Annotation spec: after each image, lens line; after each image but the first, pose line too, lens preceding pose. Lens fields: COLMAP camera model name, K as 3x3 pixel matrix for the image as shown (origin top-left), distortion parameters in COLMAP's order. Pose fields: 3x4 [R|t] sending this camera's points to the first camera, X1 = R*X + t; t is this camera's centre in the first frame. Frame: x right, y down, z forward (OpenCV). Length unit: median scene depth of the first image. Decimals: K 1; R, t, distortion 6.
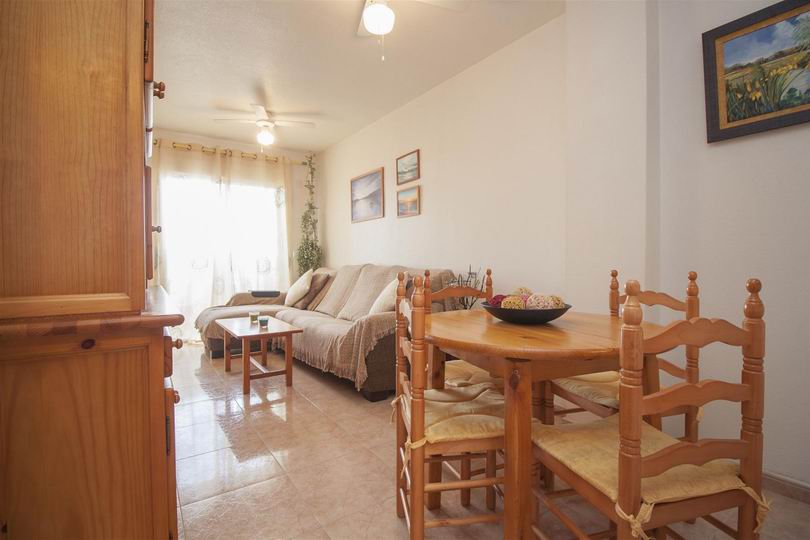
lens RADIAL K [[393.5, 0, 399.4], [0, 393.5, 267.2], [0, 0, 1]] dist [-0.005324, -0.000328]
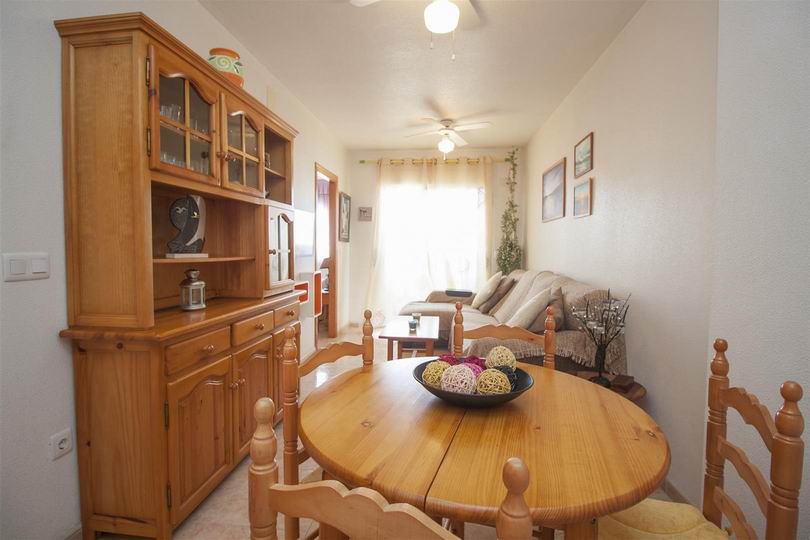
lens RADIAL K [[393.5, 0, 399.7], [0, 393.5, 265.3], [0, 0, 1]] dist [-0.005324, -0.000328]
pose [[0.753720, 0.038925, -0.656042, 0.229605], [-0.018364, 0.999102, 0.038182, -0.044895], [0.656939, -0.016731, 0.753758, 0.116846]]
